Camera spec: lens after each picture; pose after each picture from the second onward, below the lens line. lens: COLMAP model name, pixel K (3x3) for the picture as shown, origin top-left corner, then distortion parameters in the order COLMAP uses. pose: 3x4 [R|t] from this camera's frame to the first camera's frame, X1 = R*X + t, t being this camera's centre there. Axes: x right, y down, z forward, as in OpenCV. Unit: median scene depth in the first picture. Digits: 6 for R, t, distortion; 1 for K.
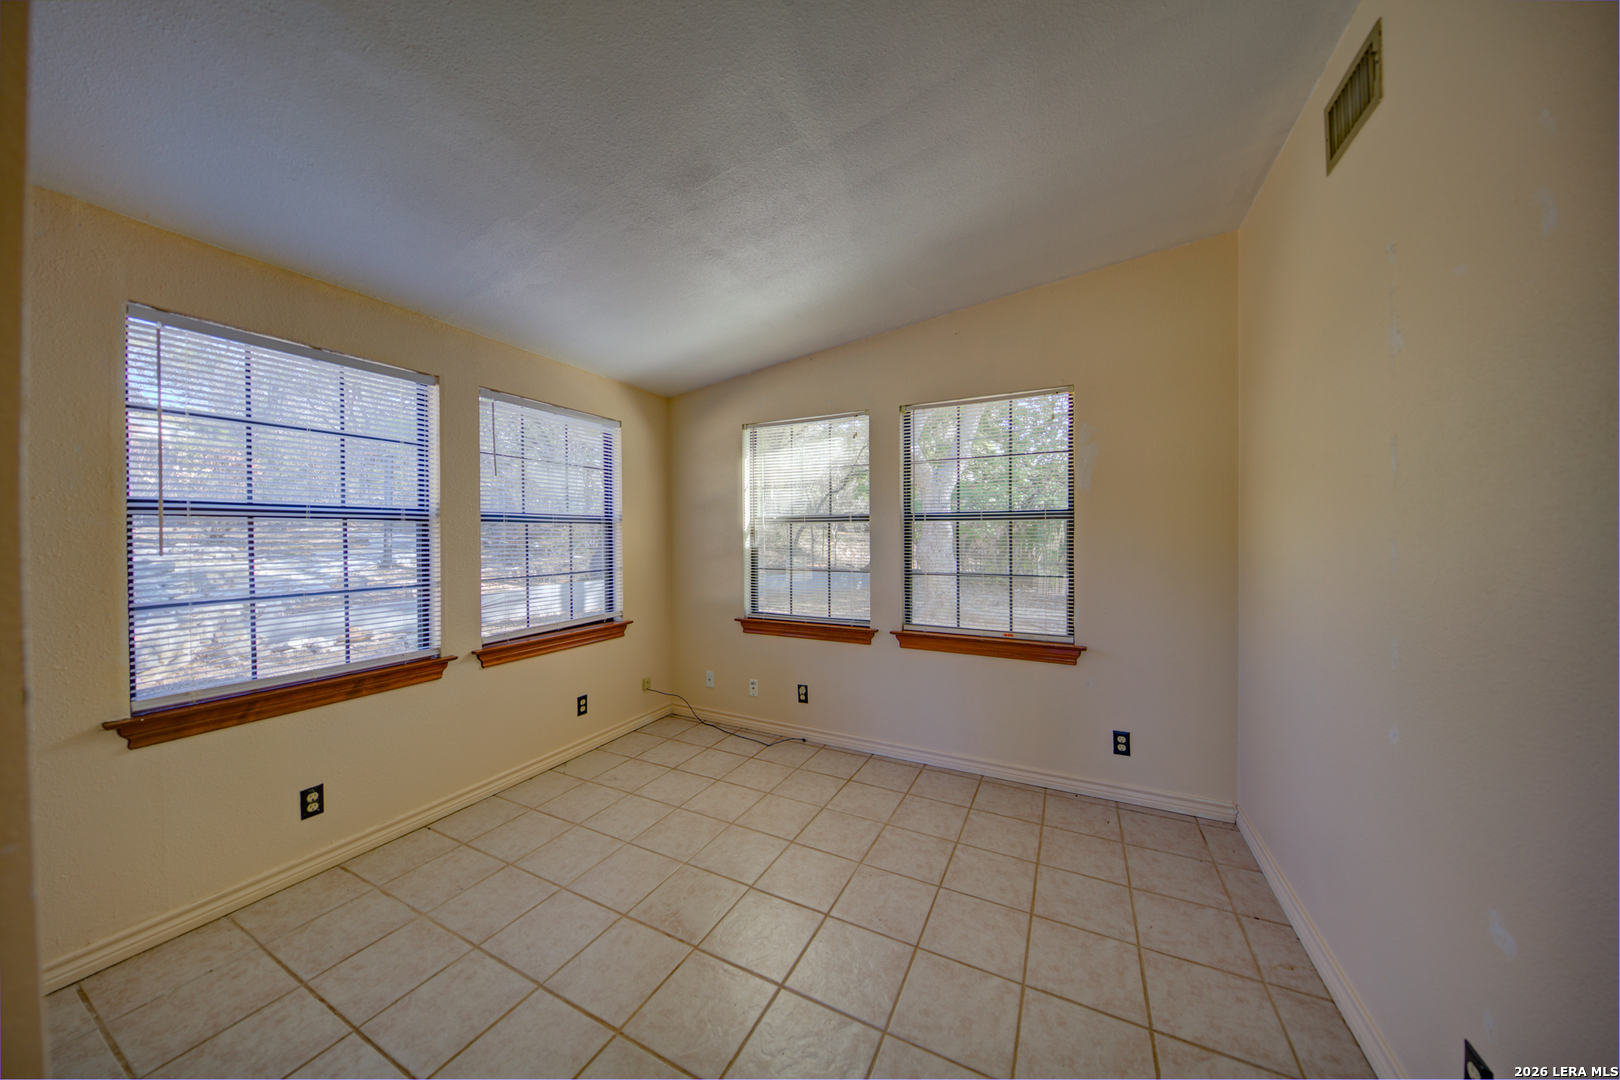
lens RADIAL K [[518.9, 0, 810.7], [0, 518.9, 541.4], [0, 0, 1]] dist [0.001620, -0.000380]
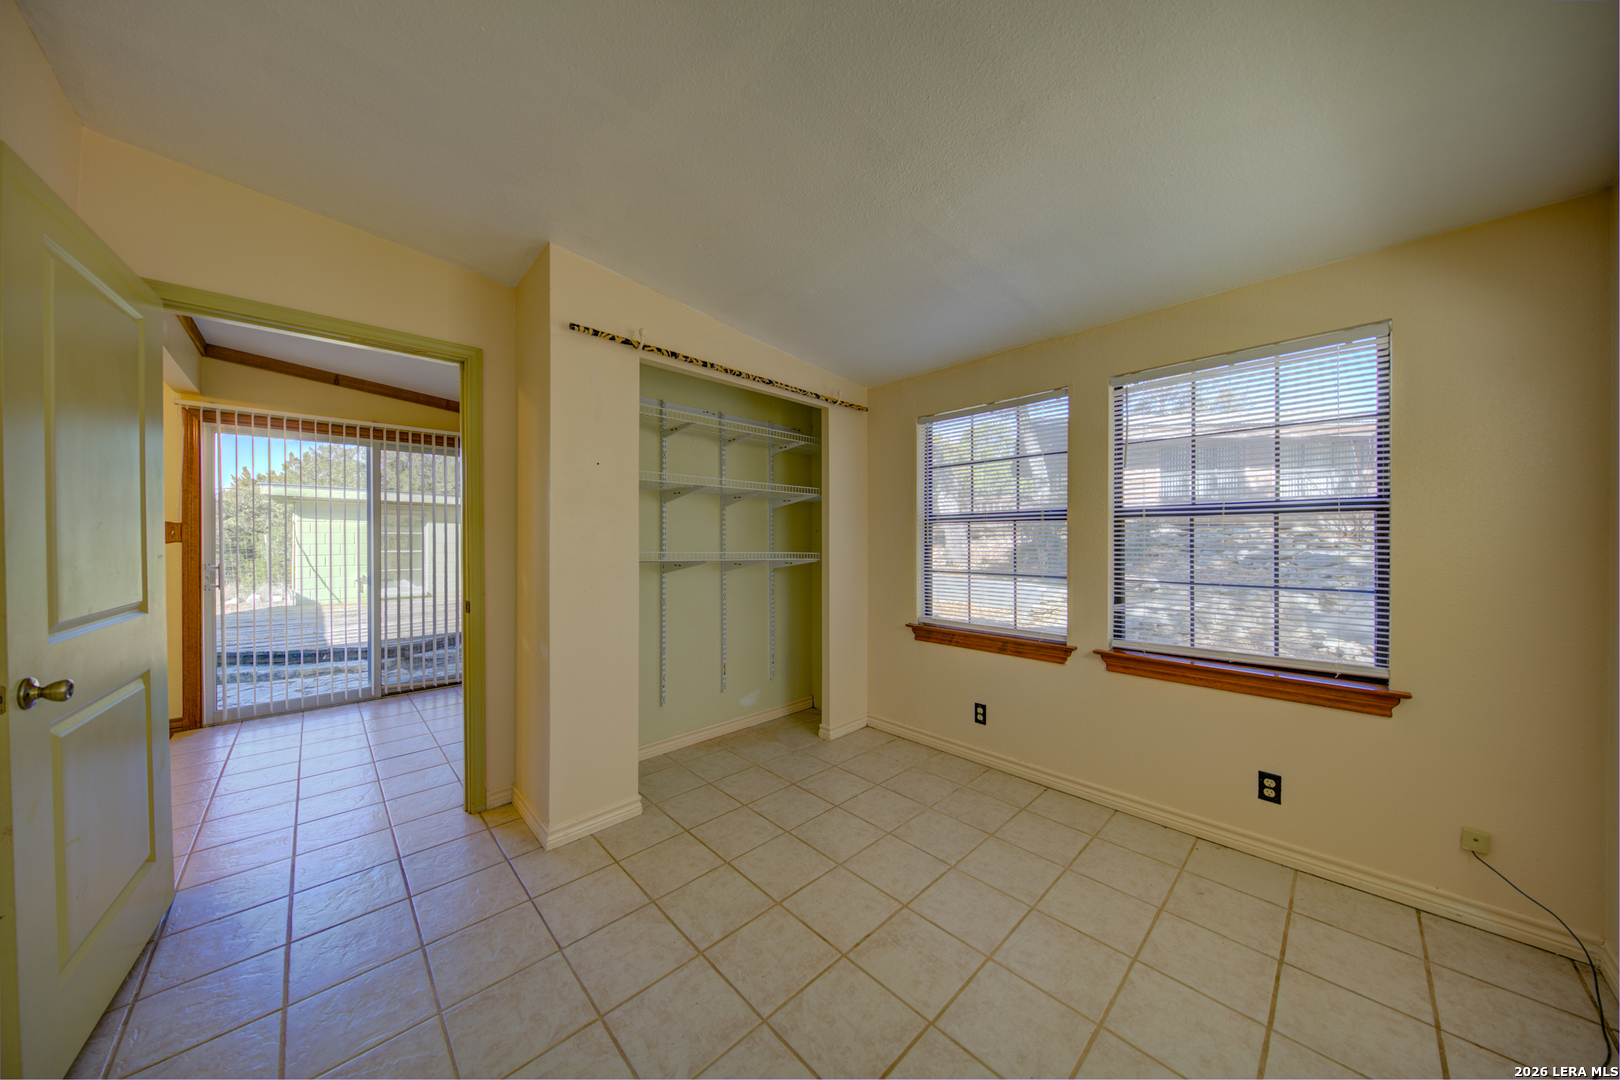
lens RADIAL K [[518.9, 0, 812.5], [0, 518.9, 536.9], [0, 0, 1]] dist [0.001620, -0.000380]
pose [[-0.324326, 0.012444, -0.945864, 0.486993], [-0.000355, 0.999912, 0.013277, -0.017657], [0.945945, 0.004641, -0.324293, 0.850665]]
